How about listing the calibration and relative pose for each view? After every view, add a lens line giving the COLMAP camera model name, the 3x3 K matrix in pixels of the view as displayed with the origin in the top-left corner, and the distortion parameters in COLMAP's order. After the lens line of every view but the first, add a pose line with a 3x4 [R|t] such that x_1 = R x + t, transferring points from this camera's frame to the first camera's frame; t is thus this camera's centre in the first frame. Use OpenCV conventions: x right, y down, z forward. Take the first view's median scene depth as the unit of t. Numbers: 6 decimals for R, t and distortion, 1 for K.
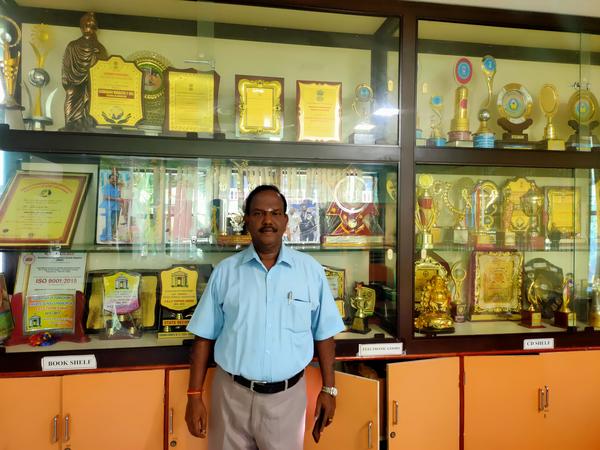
lens RADIAL K [[456.8, 0, 300.0], [0, 456.8, 225.0], [0, 0, 1]] dist [0.095964, -0.122957]
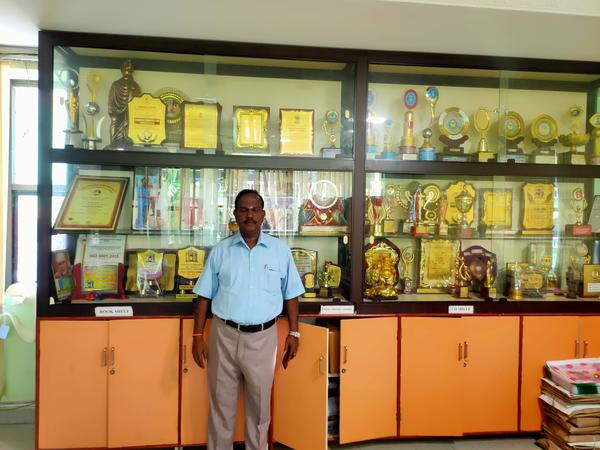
lens RADIAL K [[456.8, 0, 300.0], [0, 456.8, 225.0], [0, 0, 1]] dist [0.095964, -0.122957]
pose [[0.998060, 0.011821, -0.061119, 0.138743], [-0.010502, 0.999706, 0.021856, -0.007638], [0.061359, -0.021172, 0.997891, -0.333089]]
